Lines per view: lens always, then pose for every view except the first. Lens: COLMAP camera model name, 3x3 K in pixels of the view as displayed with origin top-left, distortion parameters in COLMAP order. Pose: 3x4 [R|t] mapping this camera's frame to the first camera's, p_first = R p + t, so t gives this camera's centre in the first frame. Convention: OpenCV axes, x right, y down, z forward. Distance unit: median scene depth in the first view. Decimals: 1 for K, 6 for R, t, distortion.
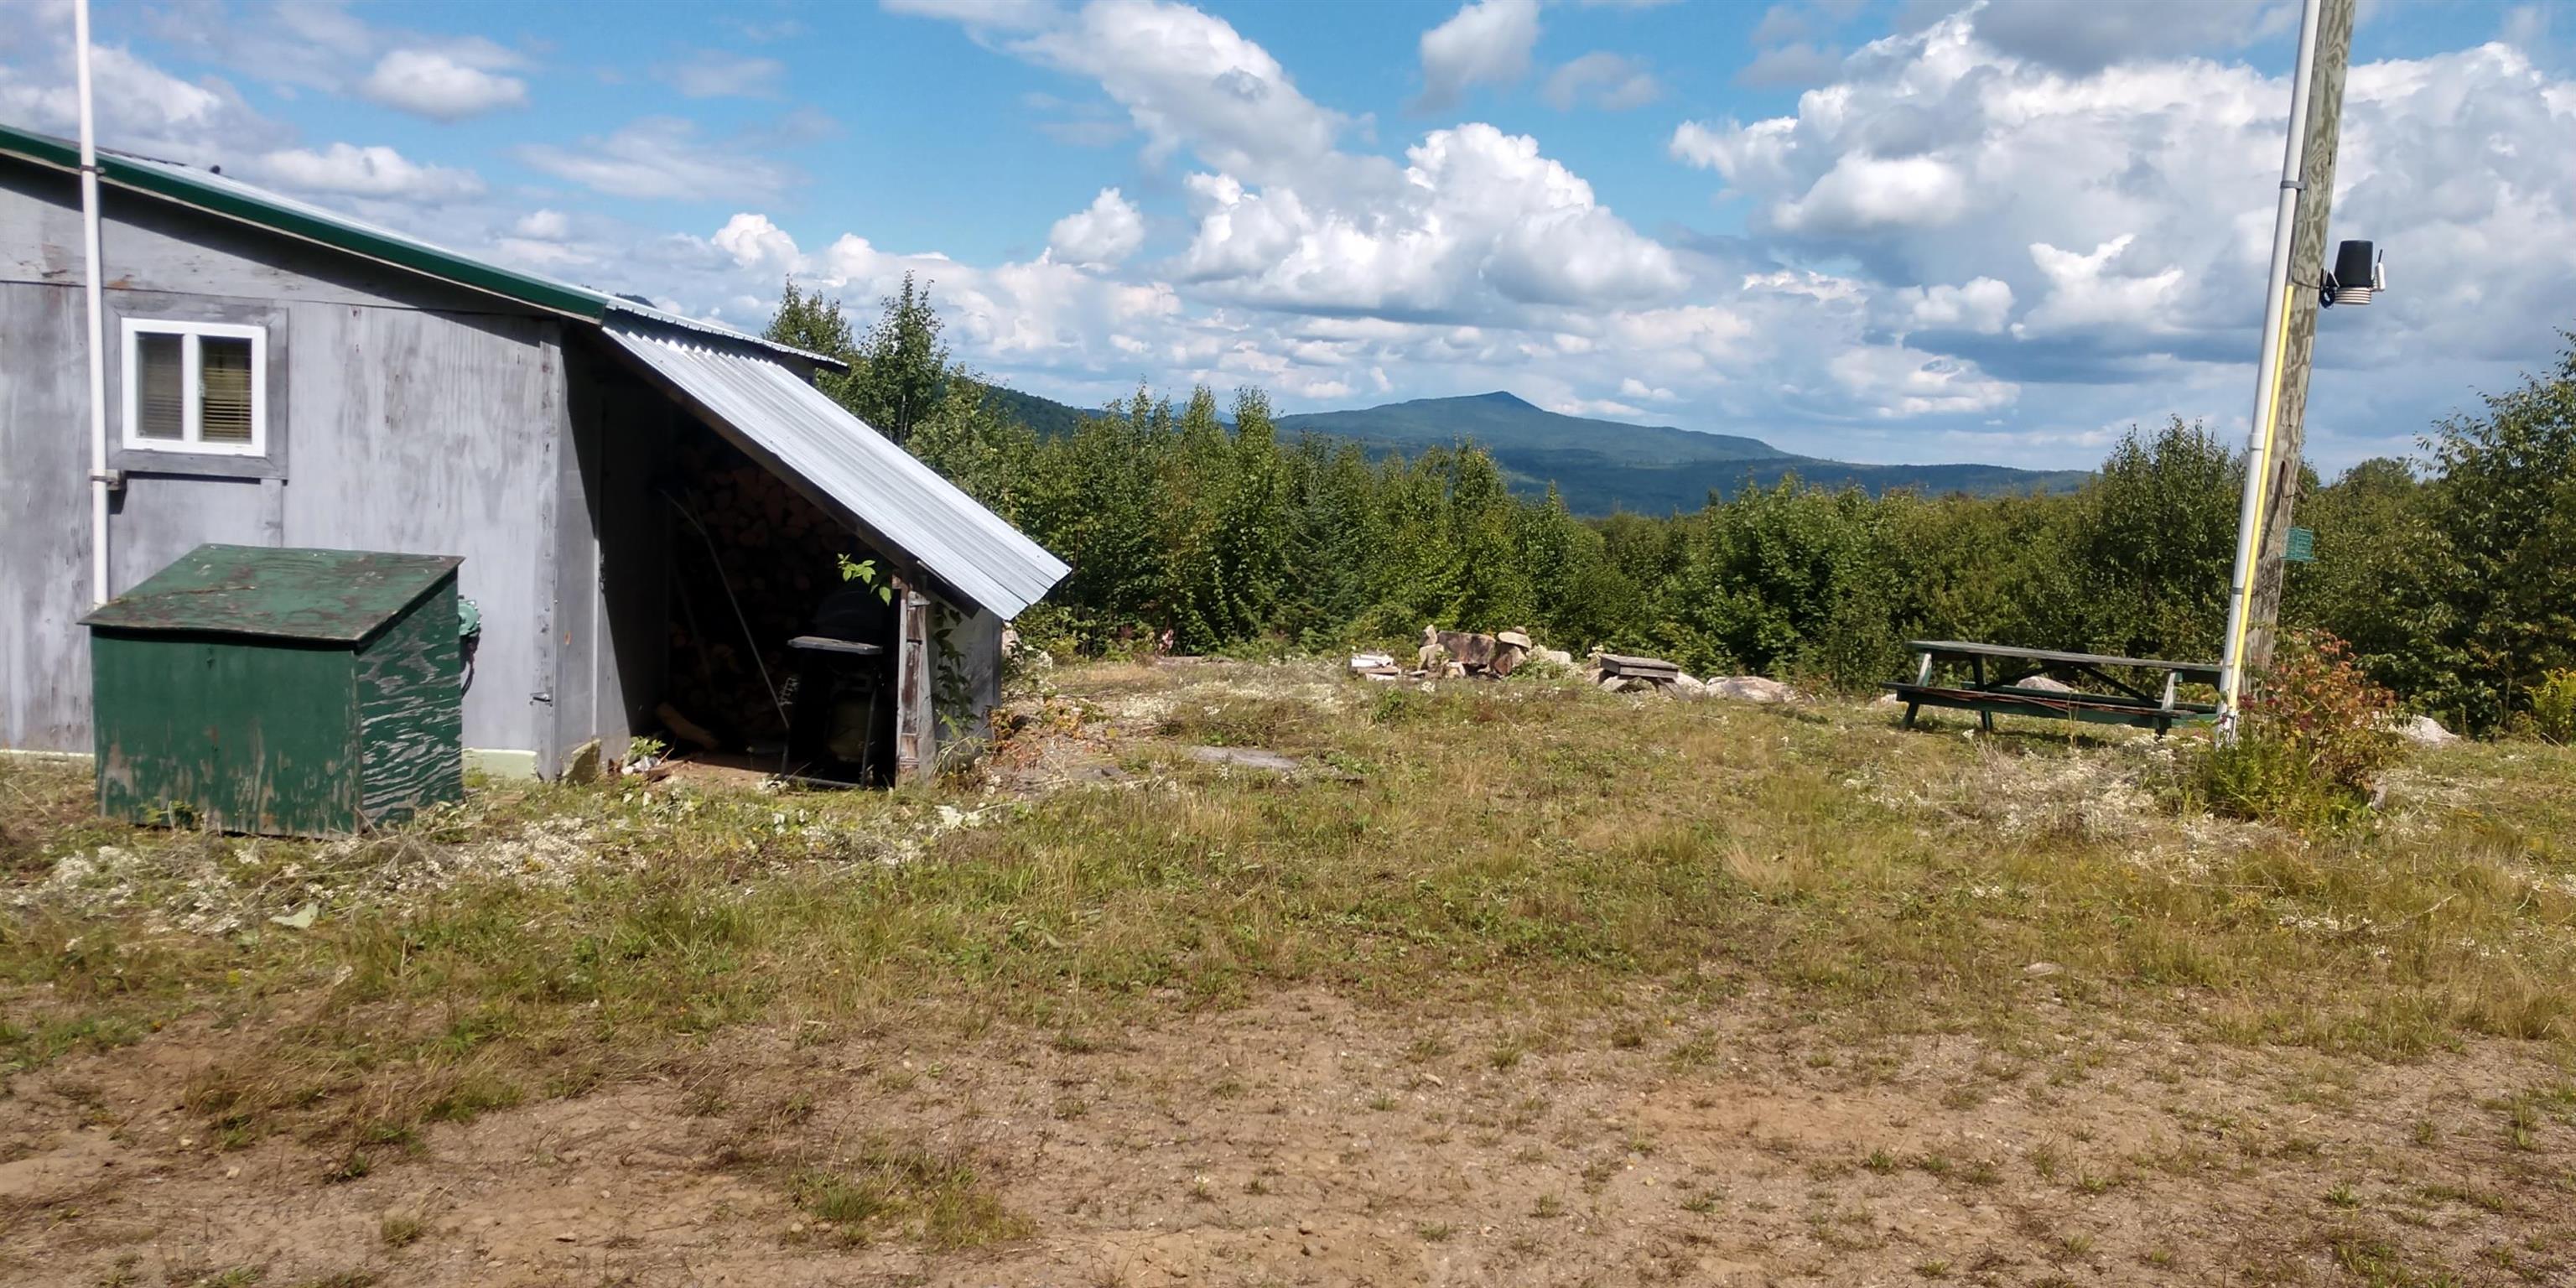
lens RADIAL K [[1973.8, 0, 1297.8], [0, 1973.8, 653.3], [0, 0, 1]] dist [0.012990, 0.017204]
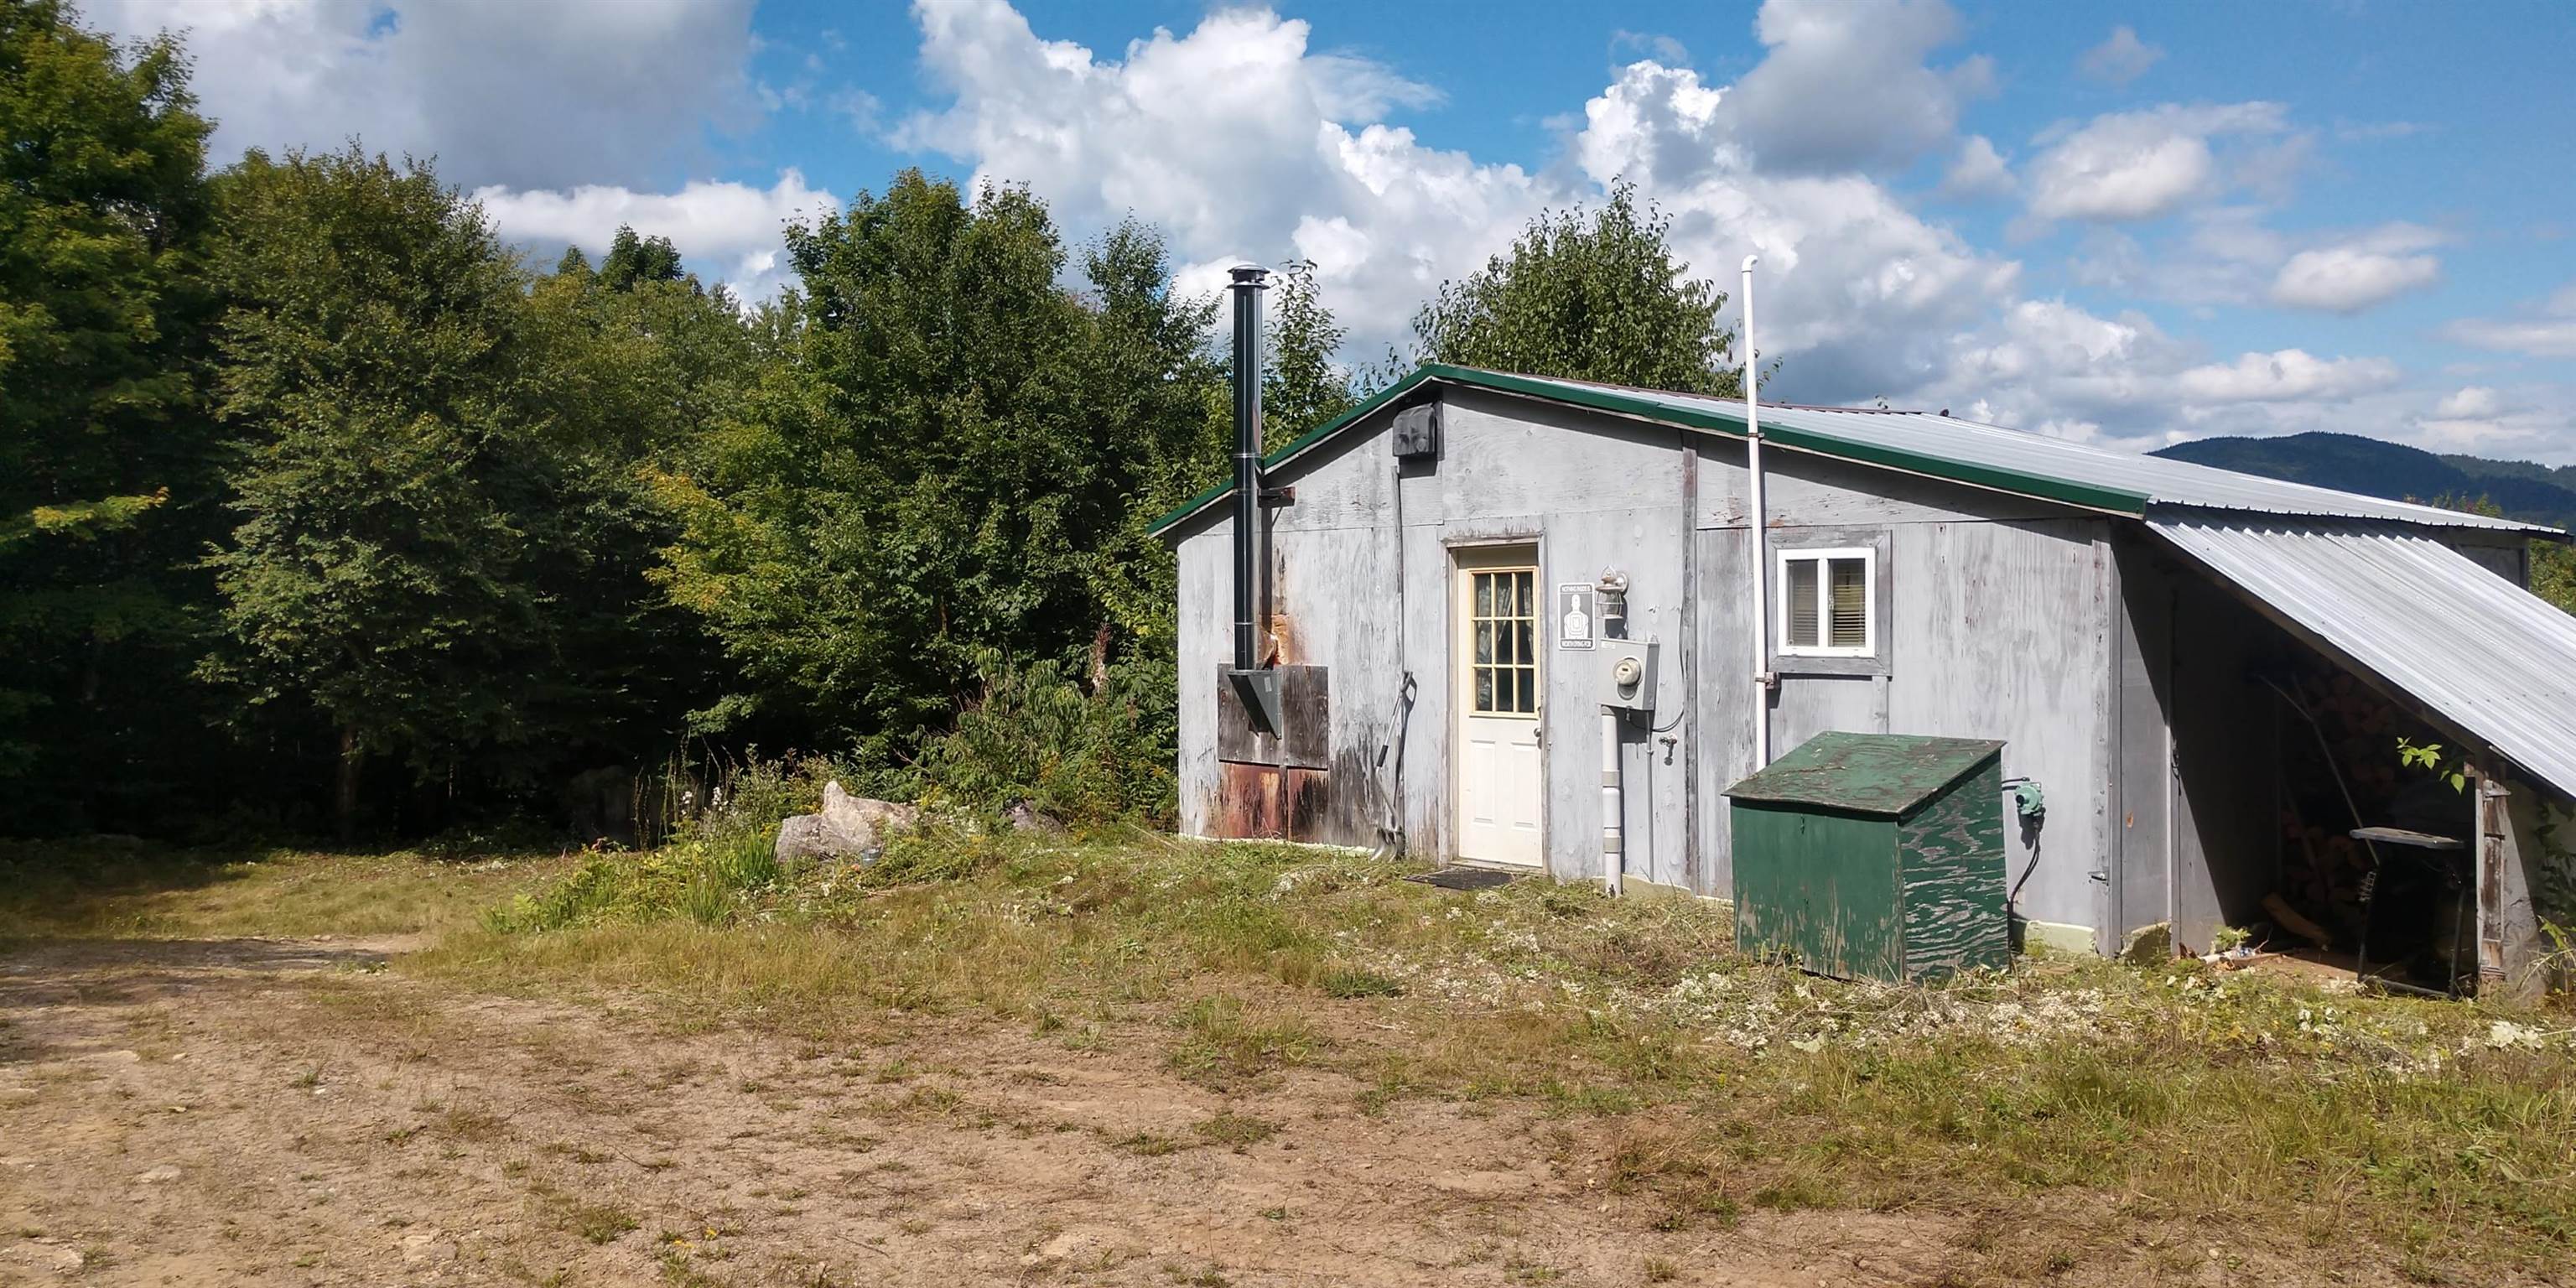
lens RADIAL K [[1973.8, 0, 1303.2], [0, 1973.8, 652.7], [0, 0, 1]] dist [0.012990, 0.017204]
pose [[0.624349, -0.037530, -0.780243, 0.179344], [-0.041772, 0.995812, -0.081325, 0.007364], [0.780028, 0.083368, 0.620166, 0.012047]]
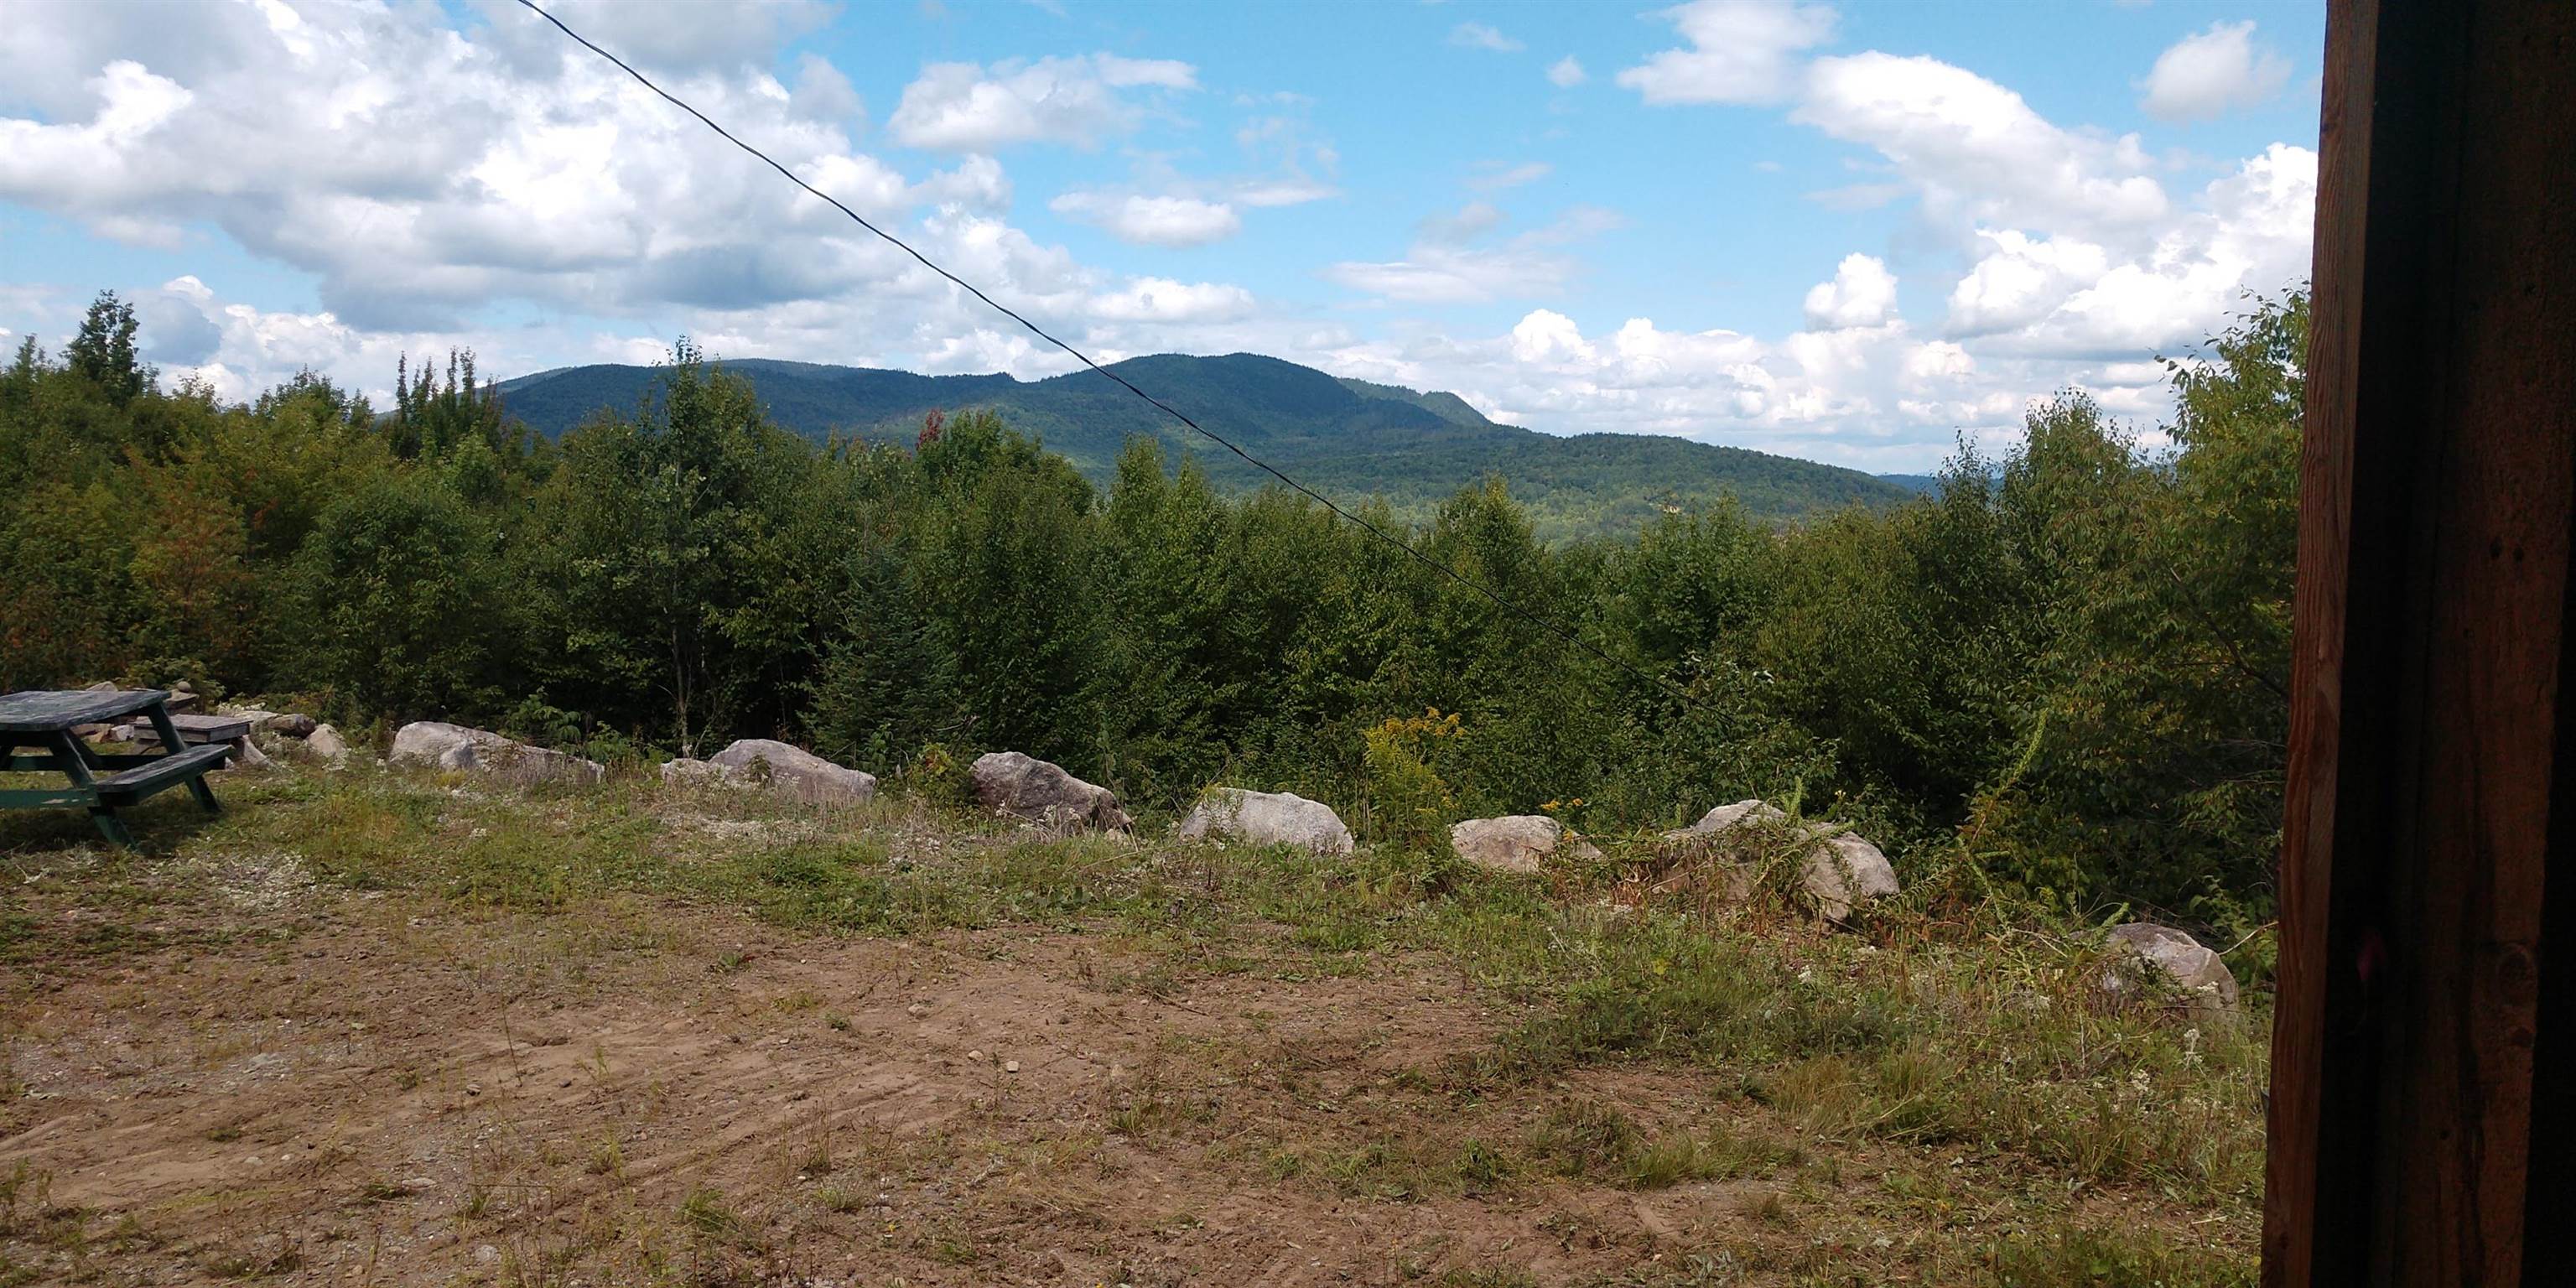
lens RADIAL K [[1973.8, 0, 1332.0], [0, 1973.8, 566.3], [0, 0, 1]] dist [0.012990, 0.017204]
pose [[0.921069, -0.036755, -0.387662, 1.845572], [0.004798, 0.996531, -0.083082, 0.016622], [0.389370, 0.074664, 0.918050, 0.848448]]
